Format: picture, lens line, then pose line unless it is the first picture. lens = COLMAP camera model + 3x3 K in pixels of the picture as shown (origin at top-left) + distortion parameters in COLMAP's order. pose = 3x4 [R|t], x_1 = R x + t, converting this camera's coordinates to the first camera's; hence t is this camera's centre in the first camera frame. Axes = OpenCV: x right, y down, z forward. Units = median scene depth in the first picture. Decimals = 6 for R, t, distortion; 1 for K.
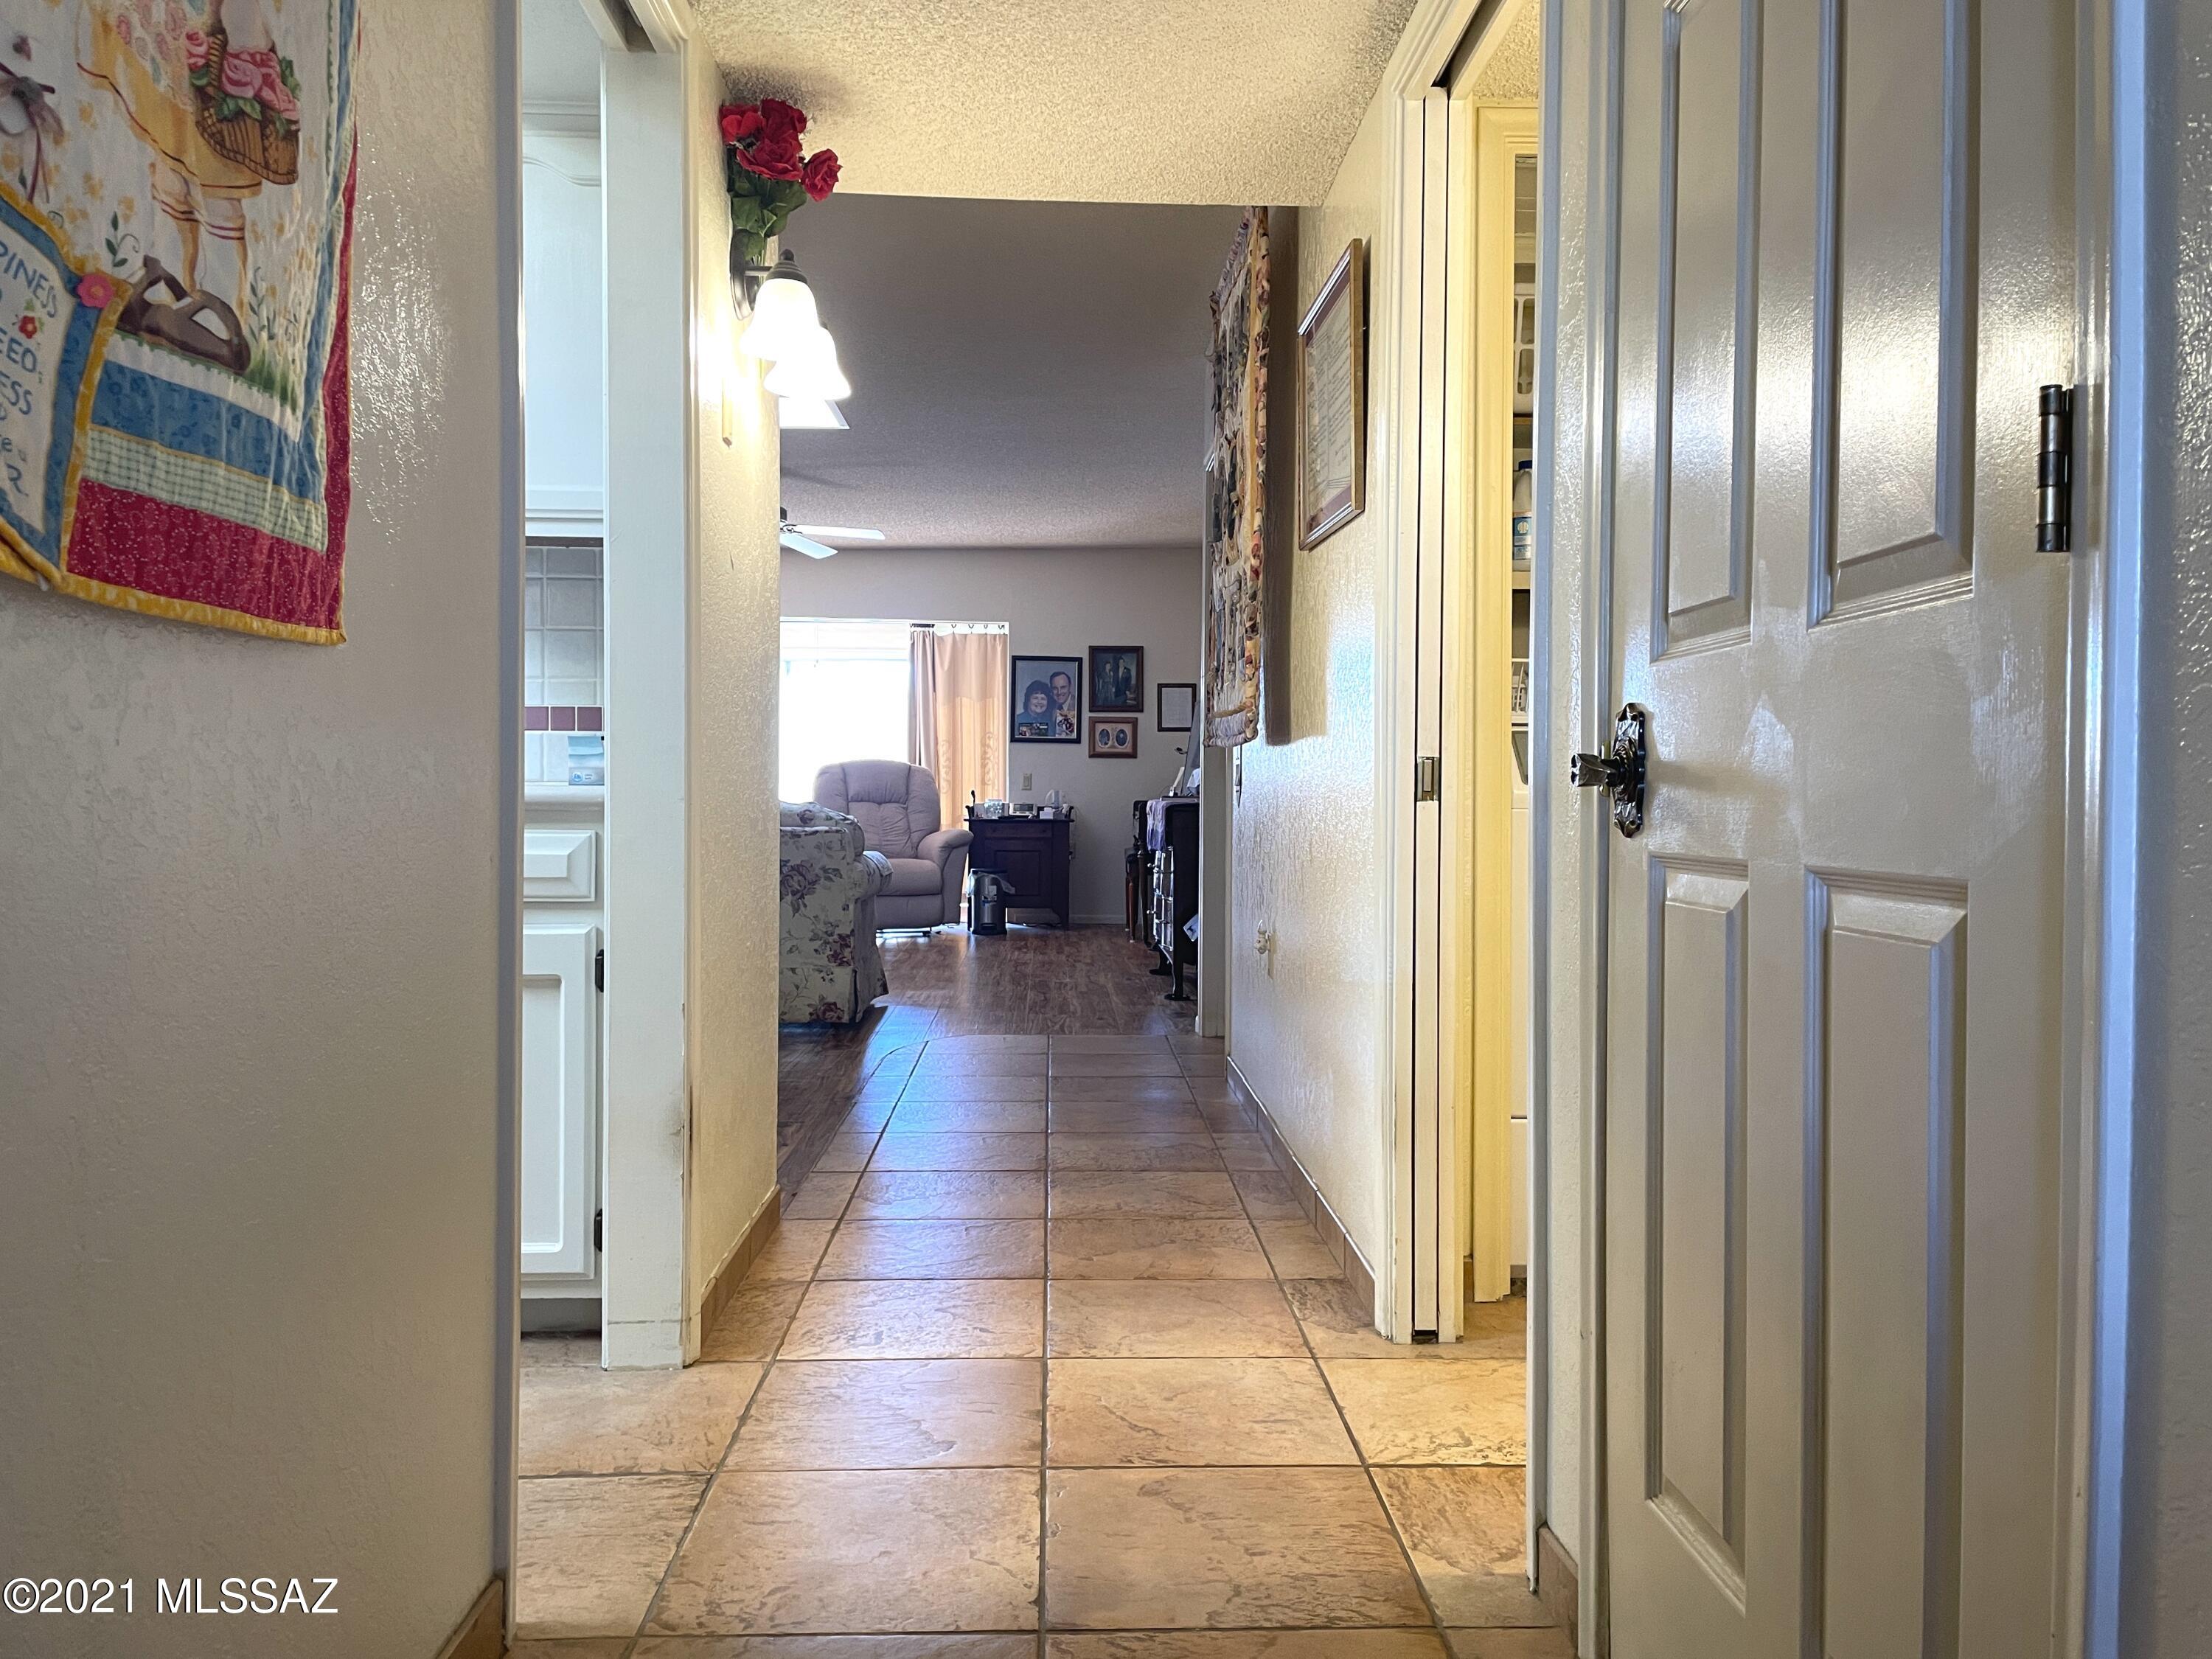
lens RADIAL K [[1663.8, 0, 1111.0], [0, 1663.8, 815.2], [0, 0, 1]] dist [0.073183, -0.099913]
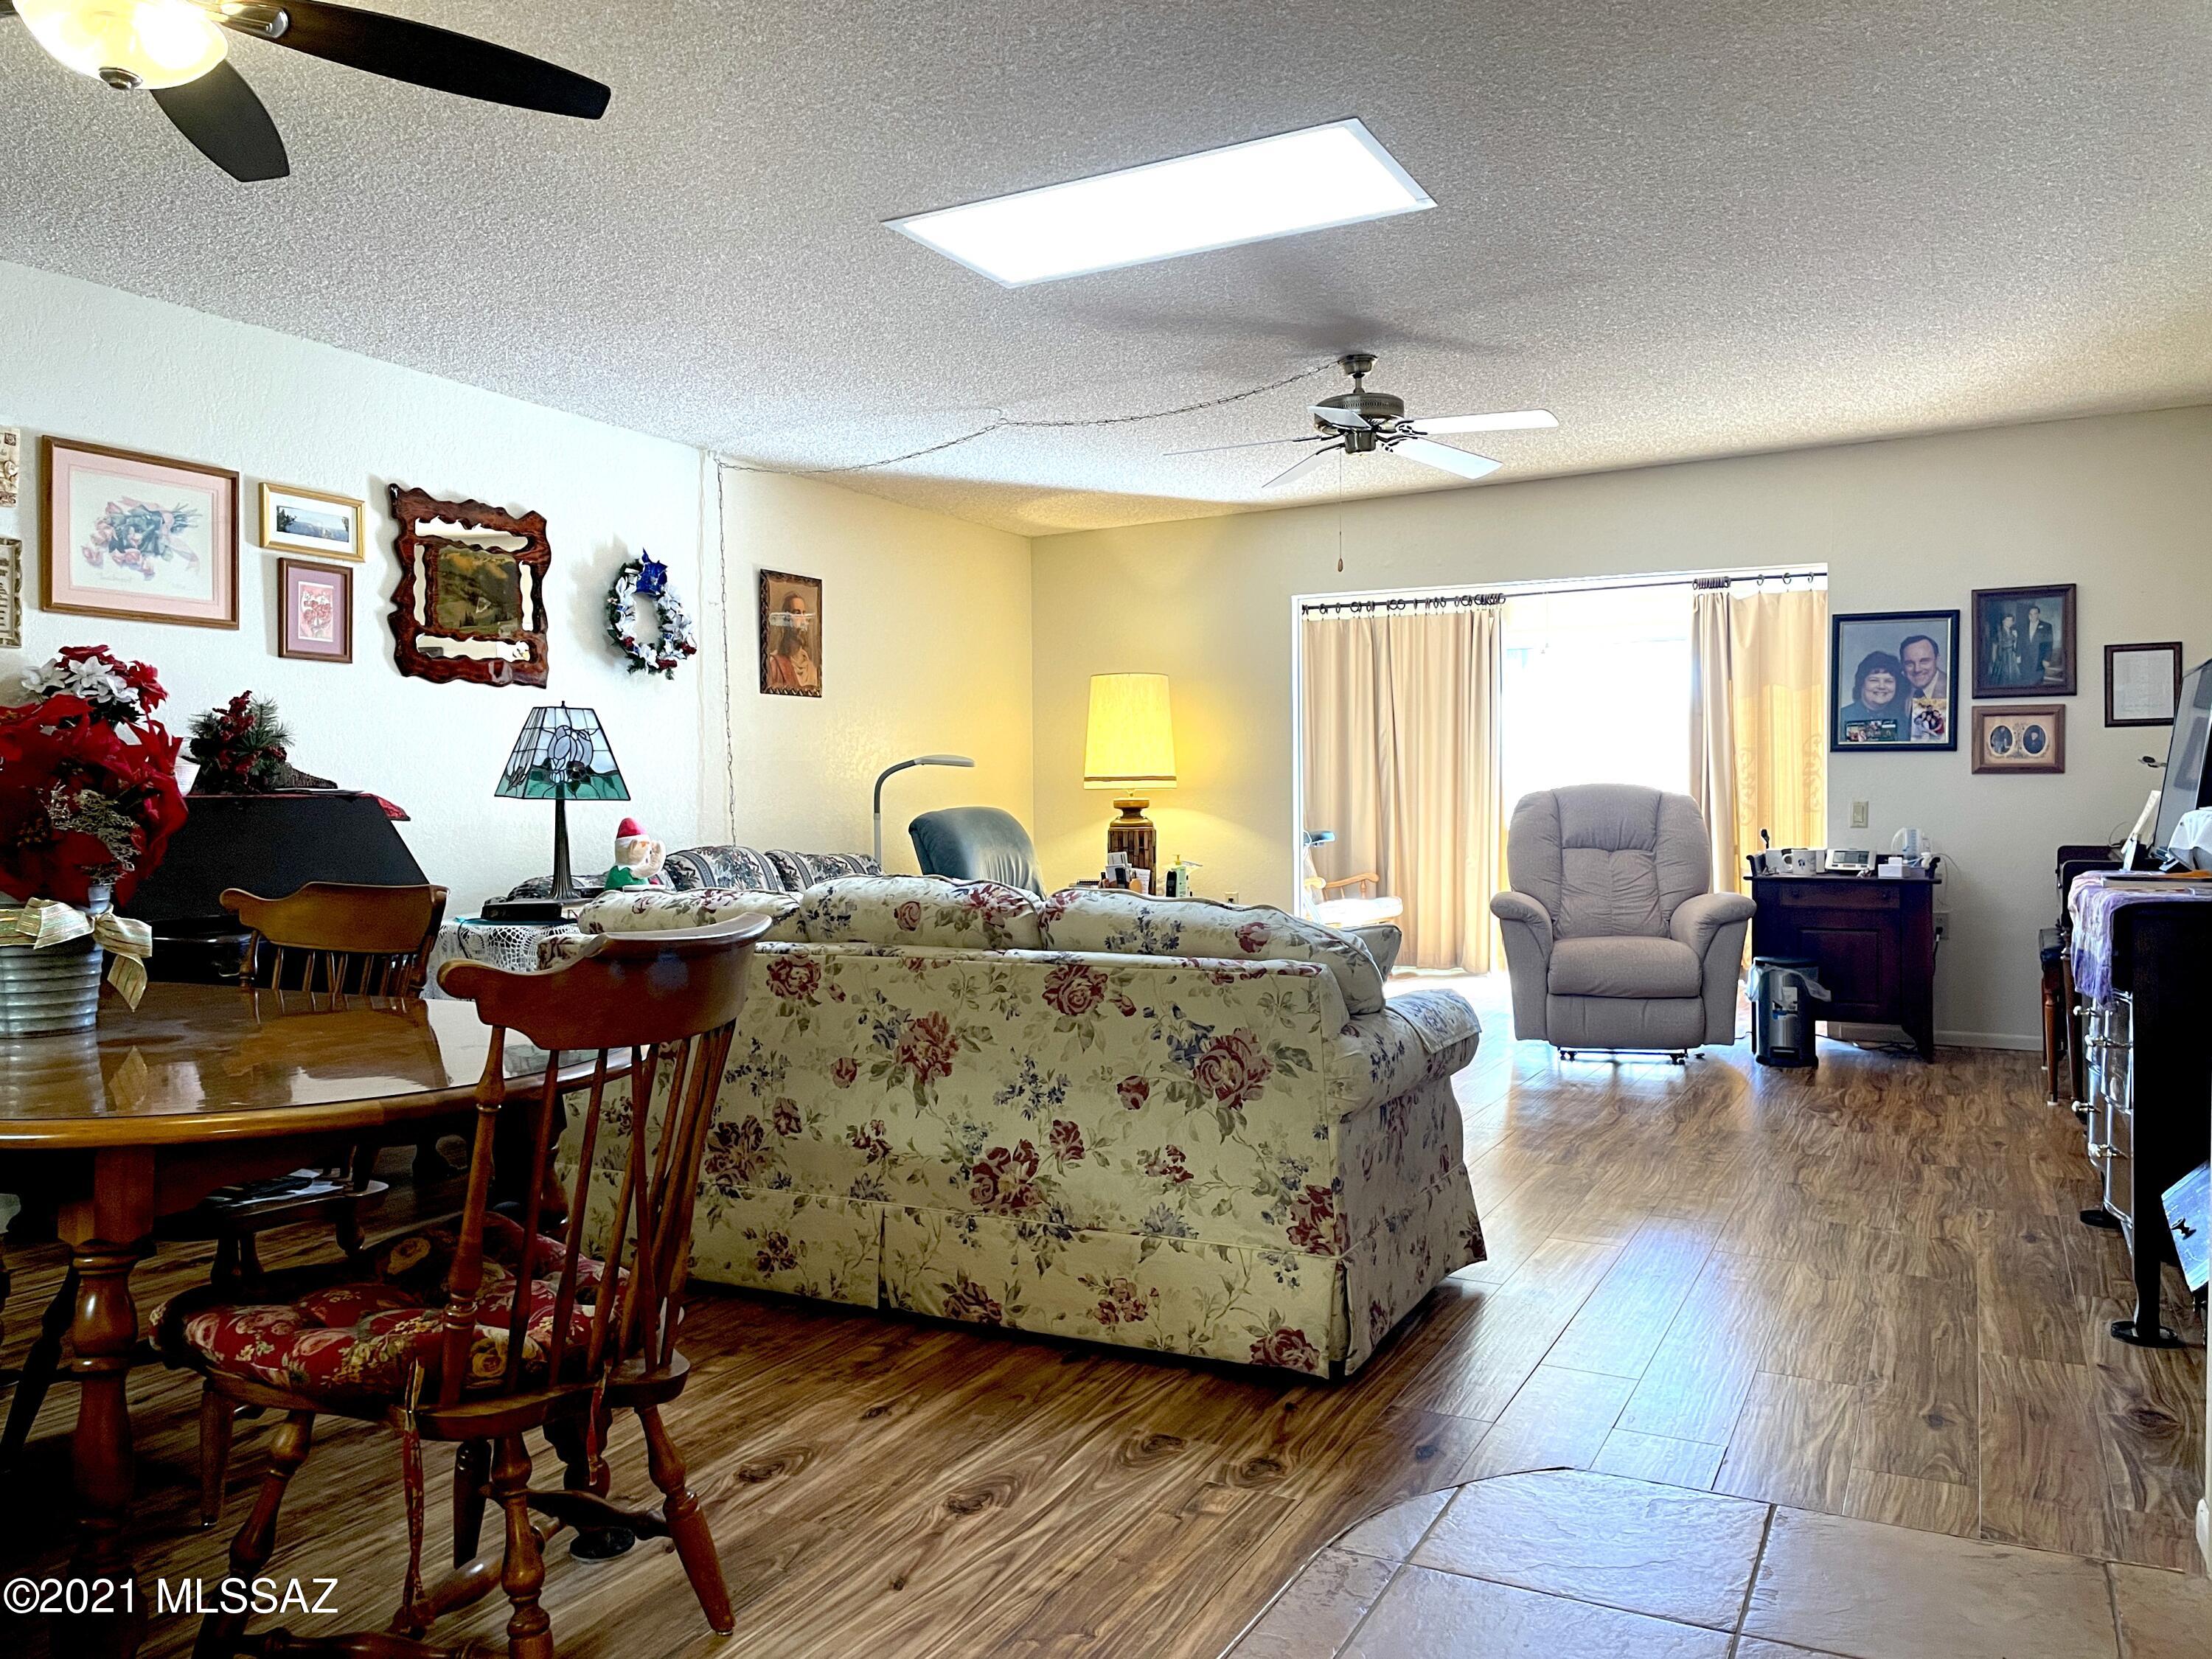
lens RADIAL K [[1663.8, 0, 1104.1], [0, 1663.8, 823.2], [0, 0, 1]] dist [0.073183, -0.099913]
pose [[0.871162, -0.004212, -0.490977, 0.012942], [0.005454, 0.999985, 0.001098, -0.019917], [0.490965, -0.003634, 0.871172, 0.321688]]
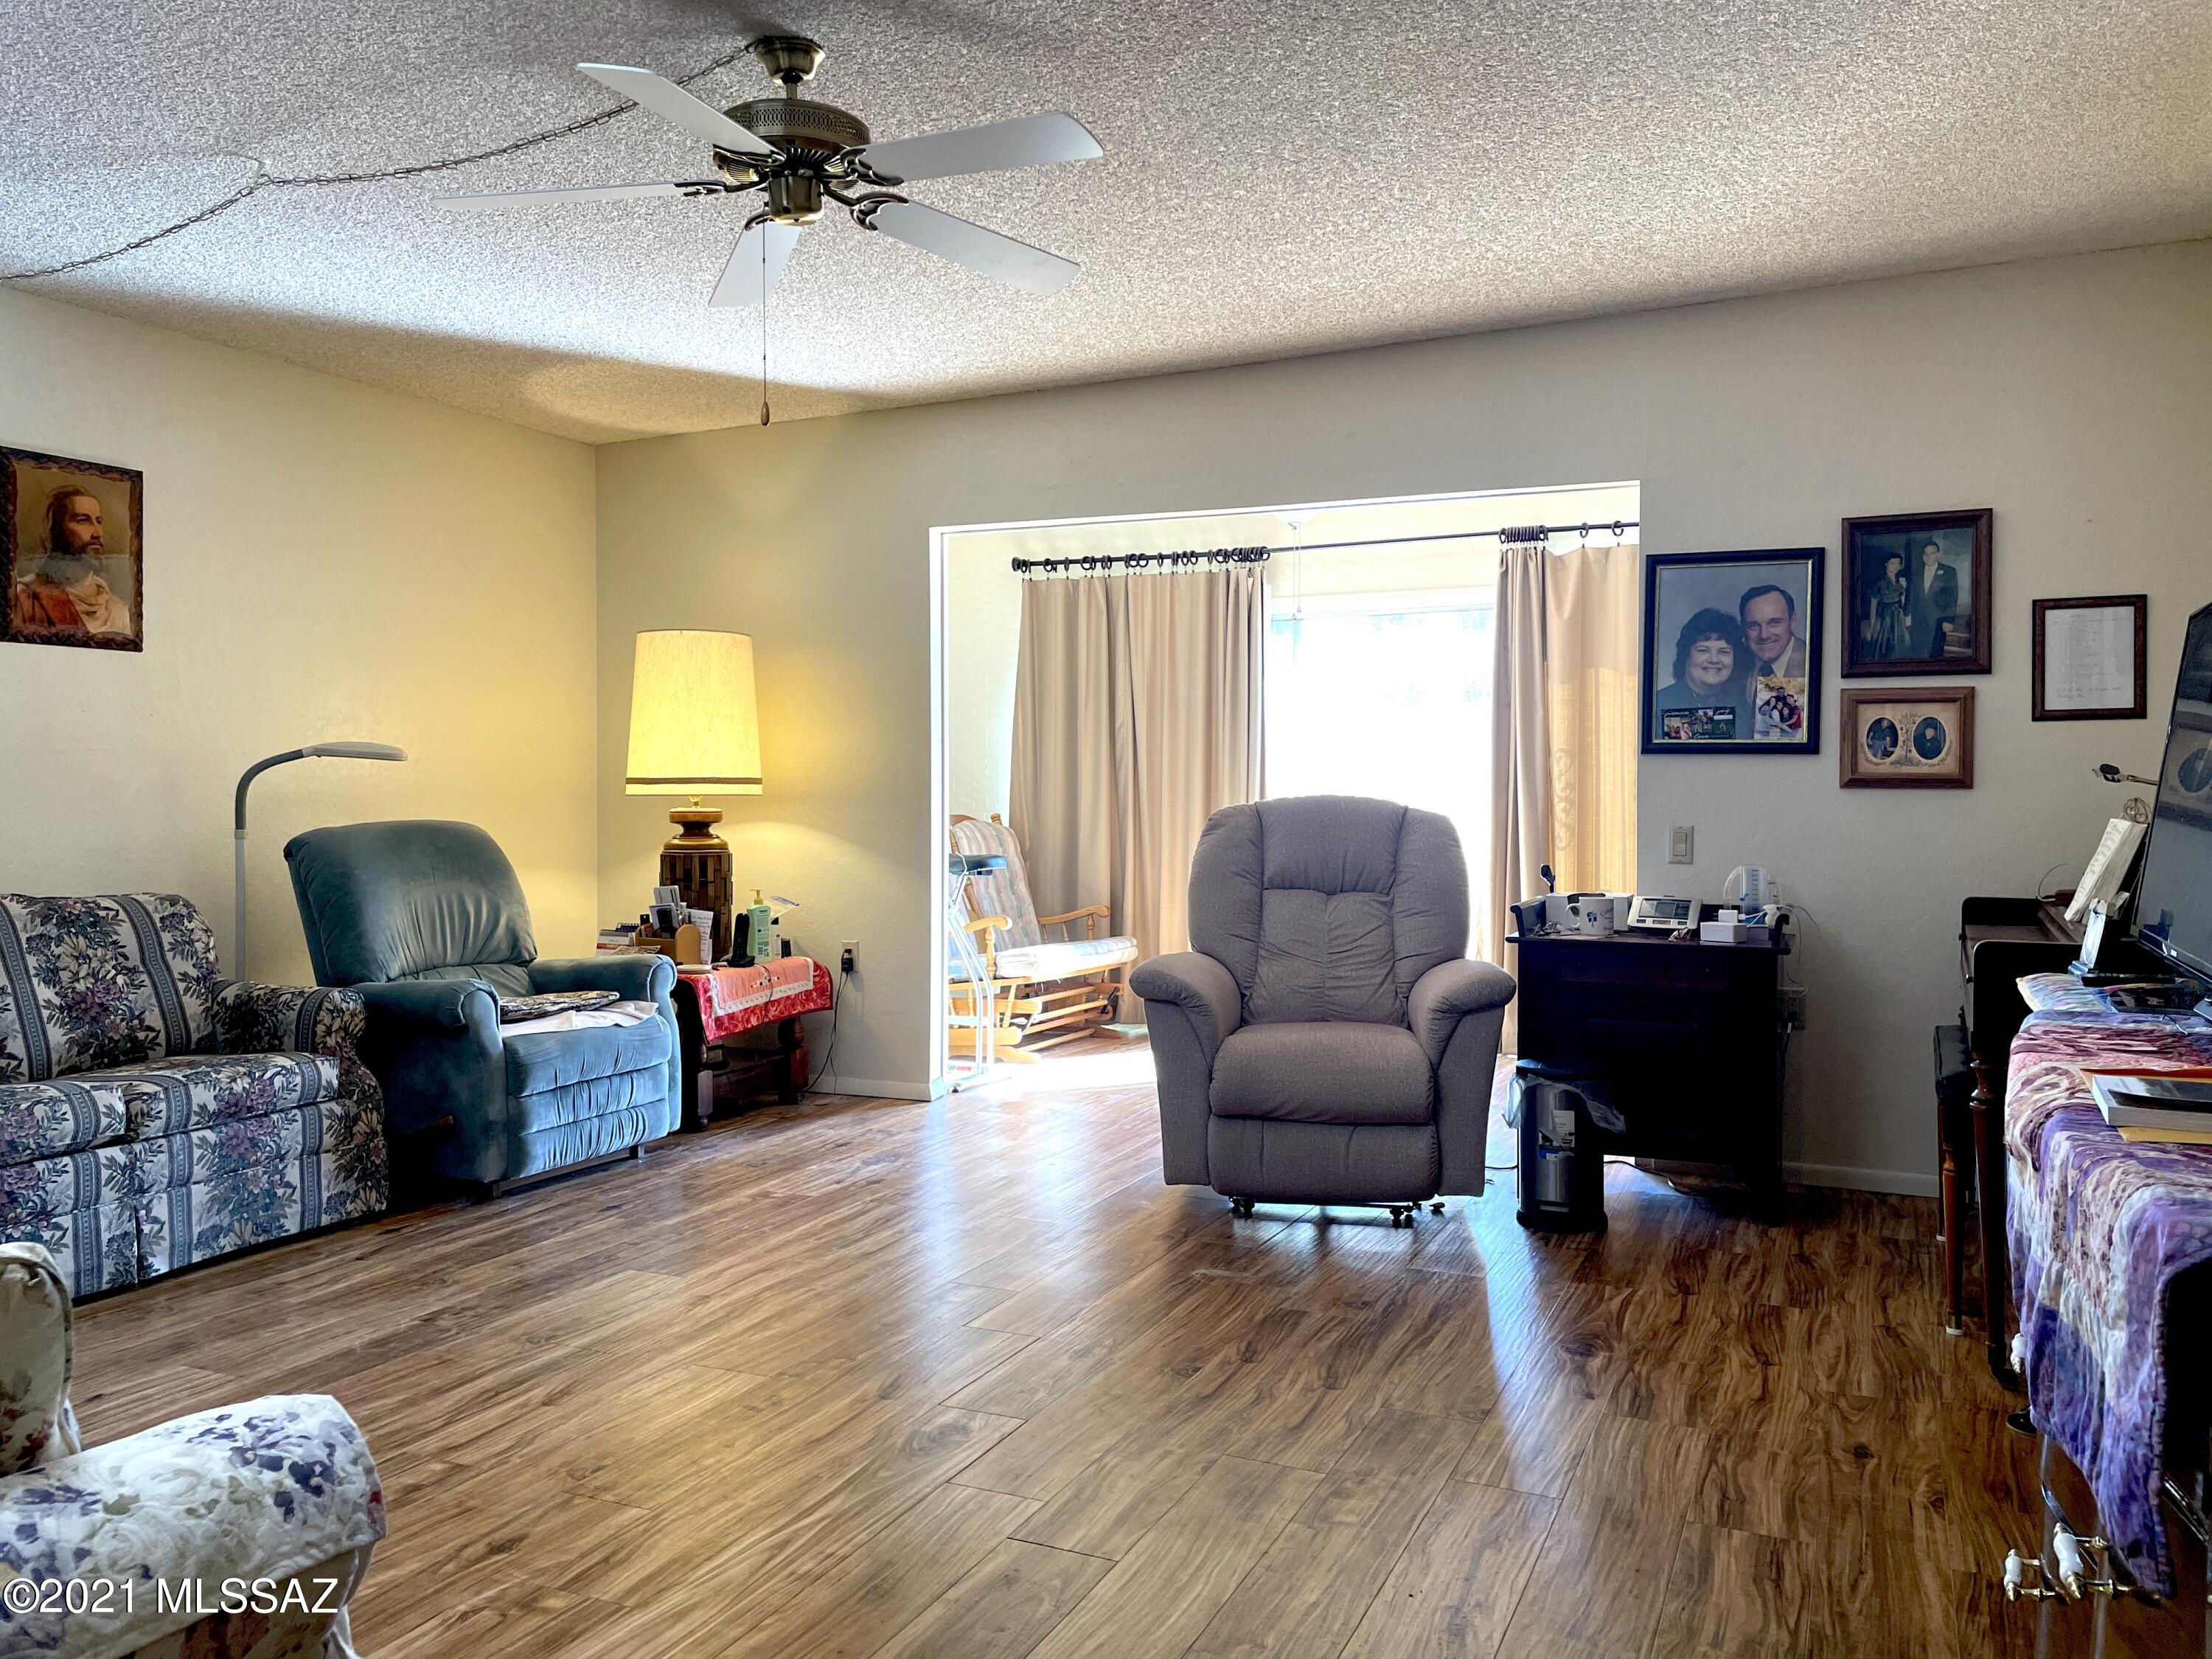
lens RADIAL K [[1663.8, 0, 1114.7], [0, 1663.8, 820.9], [0, 0, 1]] dist [0.073183, -0.099913]
pose [[0.895836, 0.003118, -0.444374, 0.011279], [-0.003849, 0.999992, -0.000742, -0.026575], [0.444368, 0.002375, 0.895841, 0.567515]]
